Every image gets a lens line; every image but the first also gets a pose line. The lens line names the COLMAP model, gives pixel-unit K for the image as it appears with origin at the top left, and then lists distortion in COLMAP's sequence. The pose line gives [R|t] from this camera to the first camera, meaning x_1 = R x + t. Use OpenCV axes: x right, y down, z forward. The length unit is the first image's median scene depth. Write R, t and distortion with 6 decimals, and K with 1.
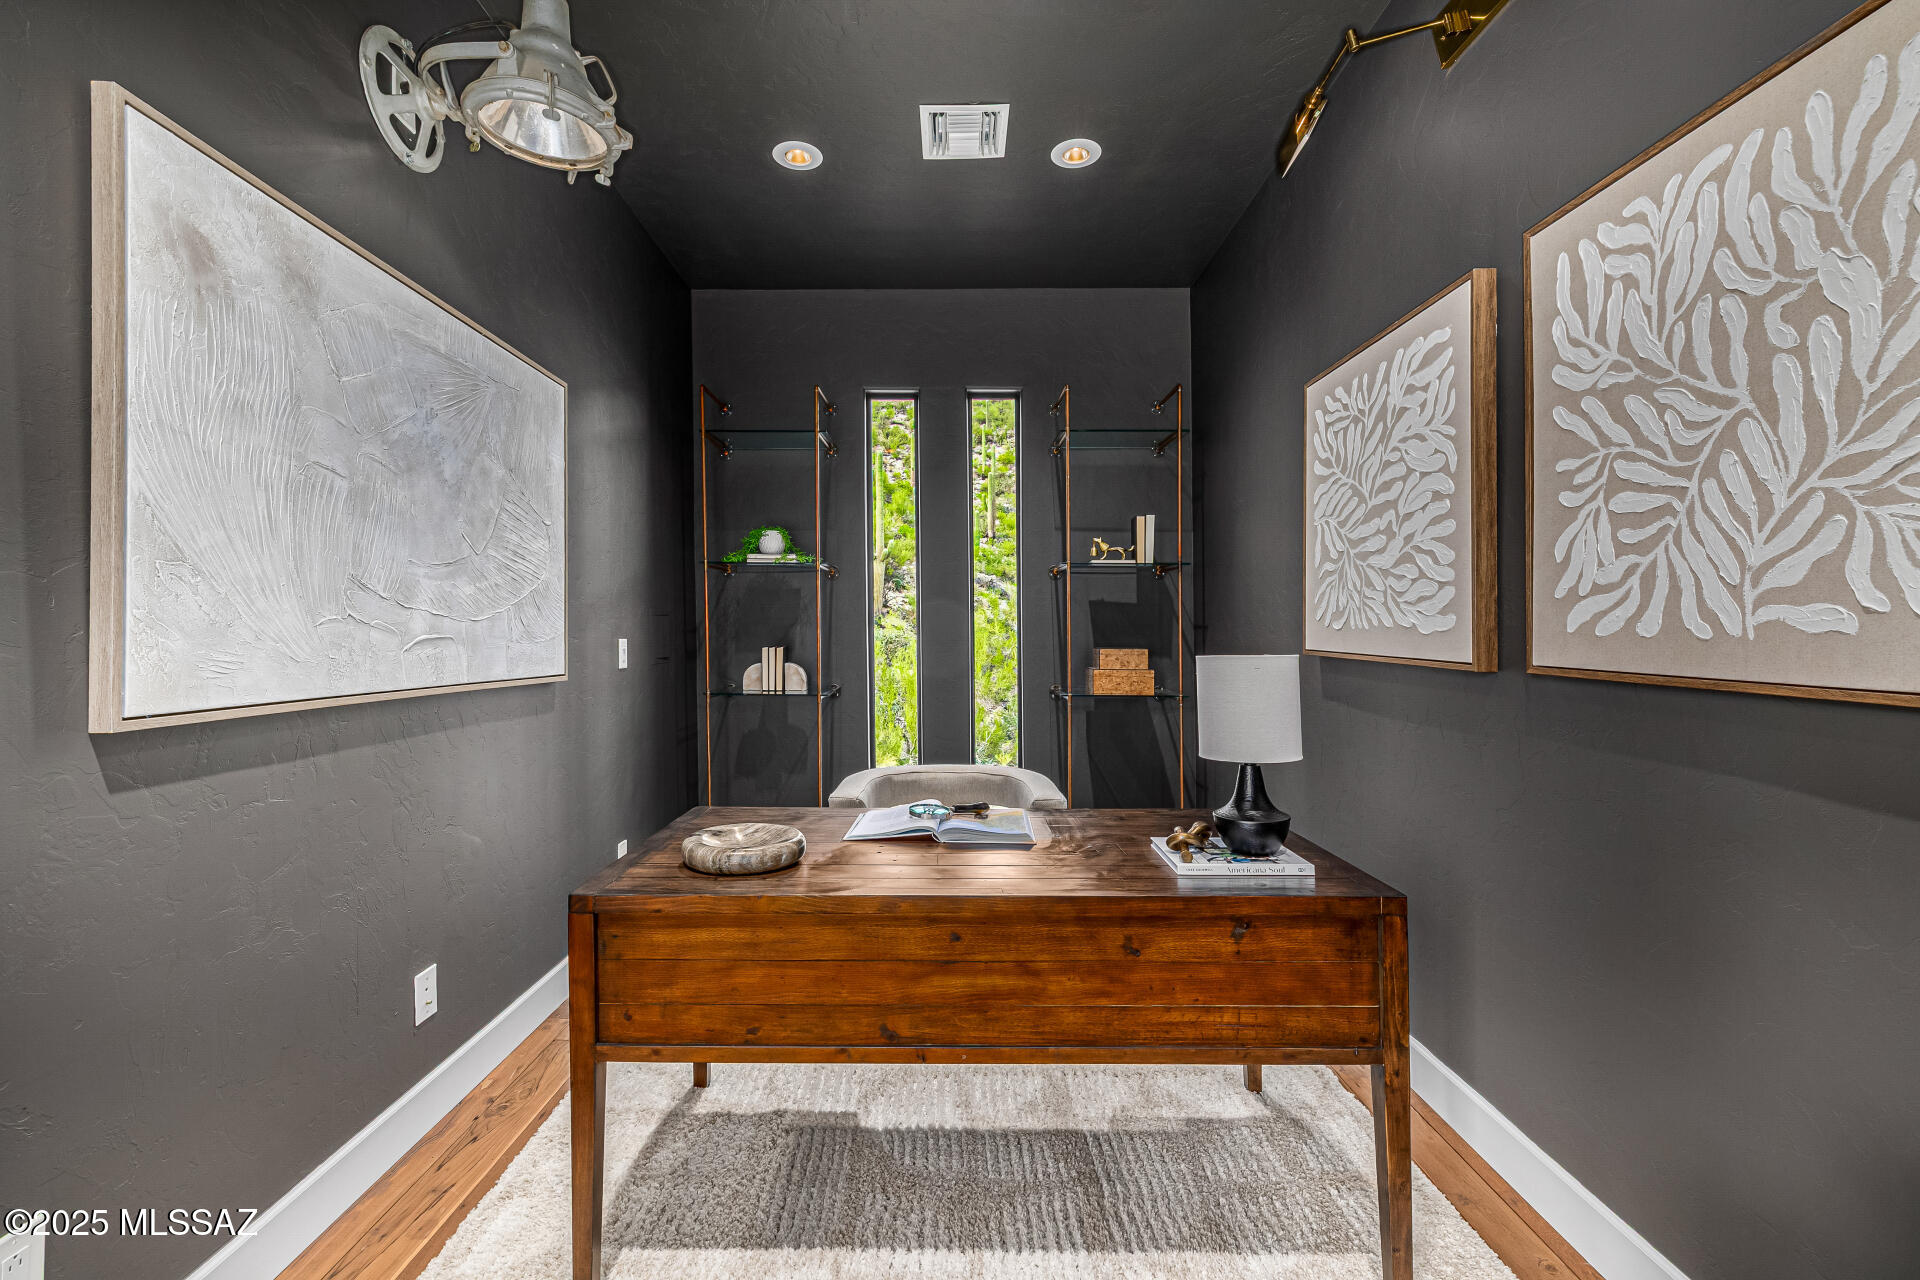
lens RADIAL K [[809.9, 0, 949.3], [0, 809.9, 628.9], [0, 0, 1]] dist [0.000228, -0.000228]
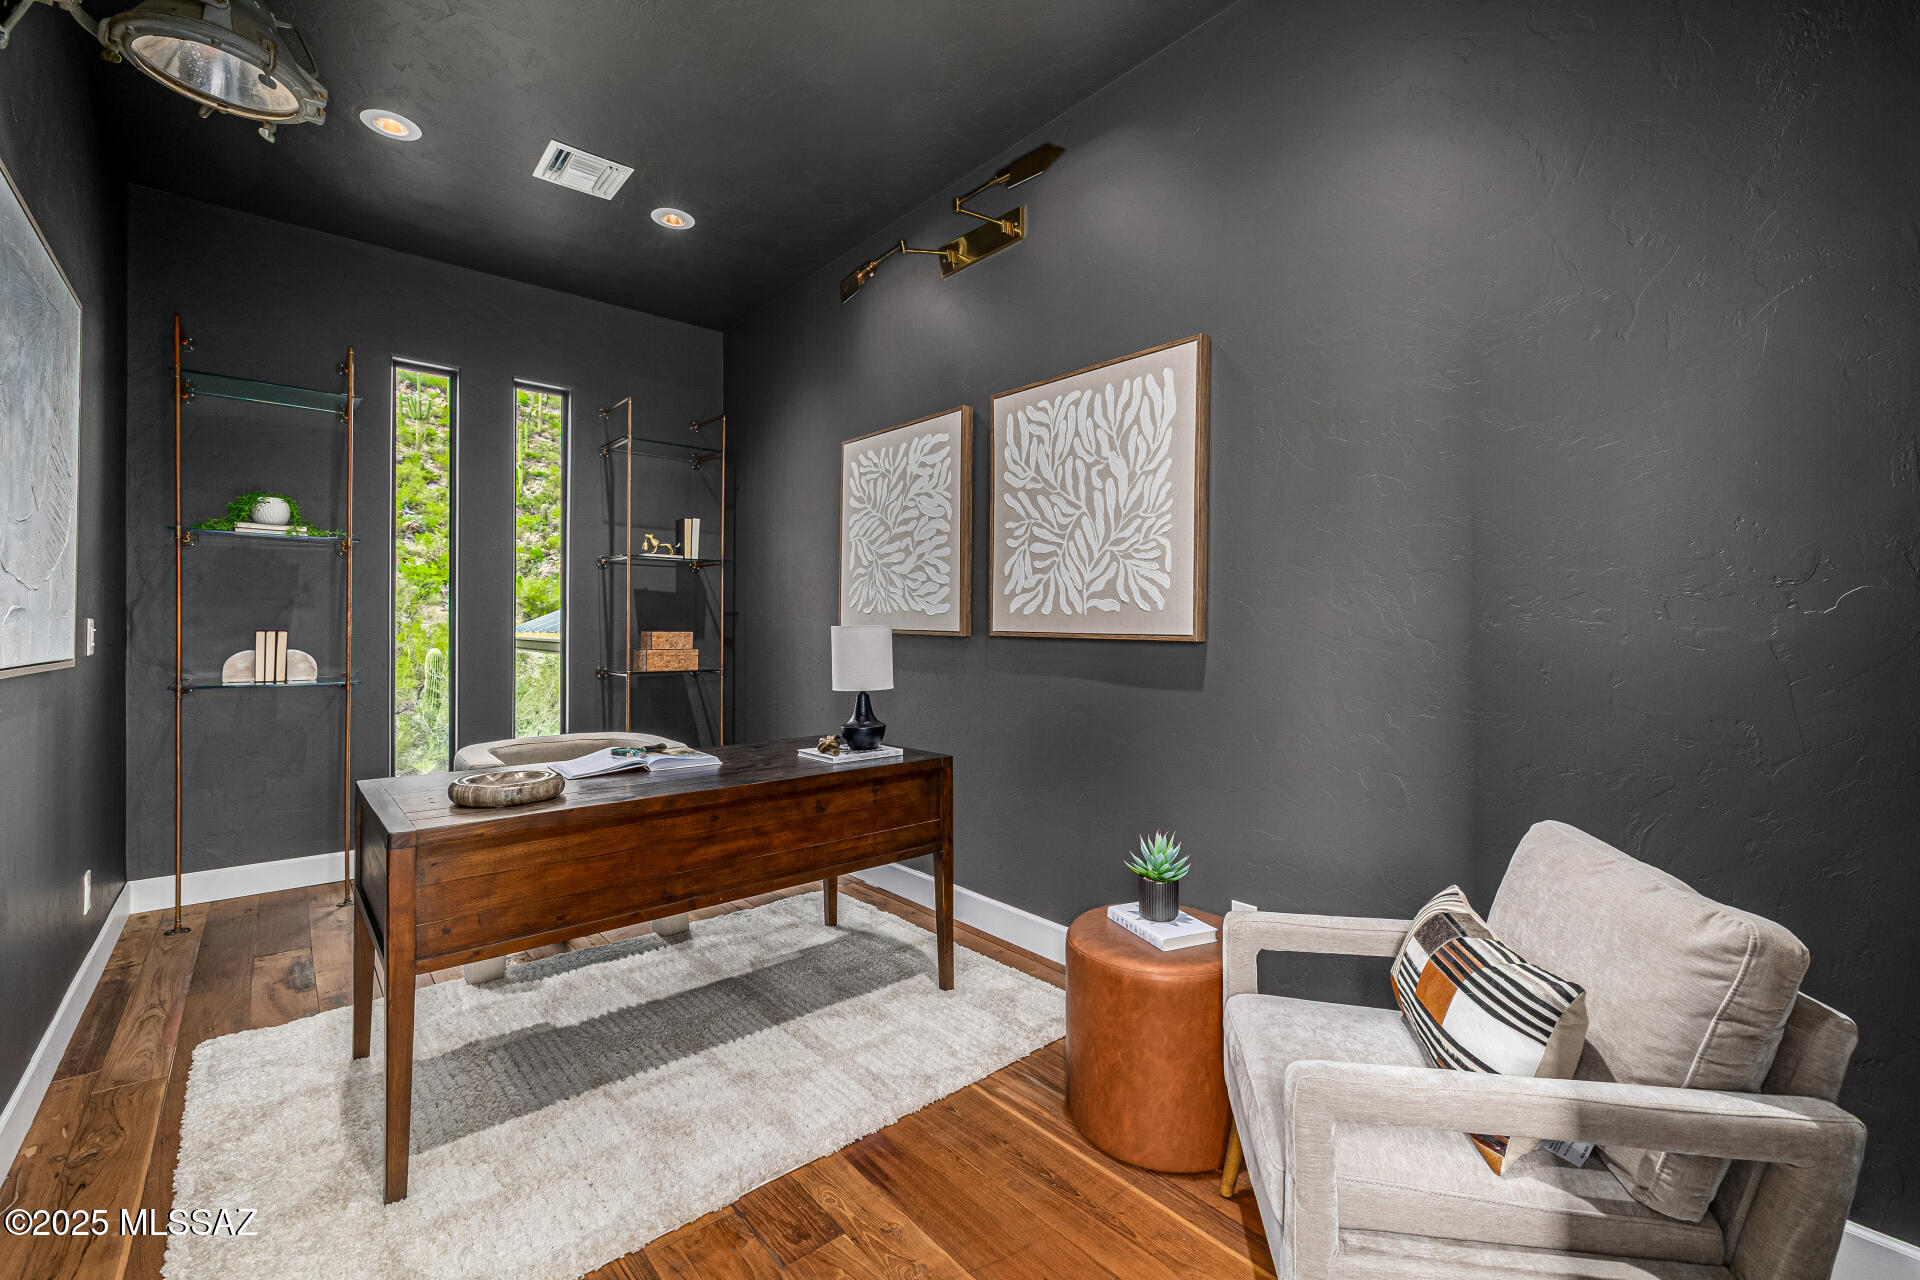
lens RADIAL K [[805.6, 0, 962.7], [0, 805.6, 627.9], [0, 0, 1]] dist [-0.001284, -0.000238]
pose [[0.749371, -0.001399, 0.662149, -0.556163], [-0.002620, 0.999984, 0.005078, 0.029544], [-0.662145, -0.005540, 0.749355, -0.334641]]
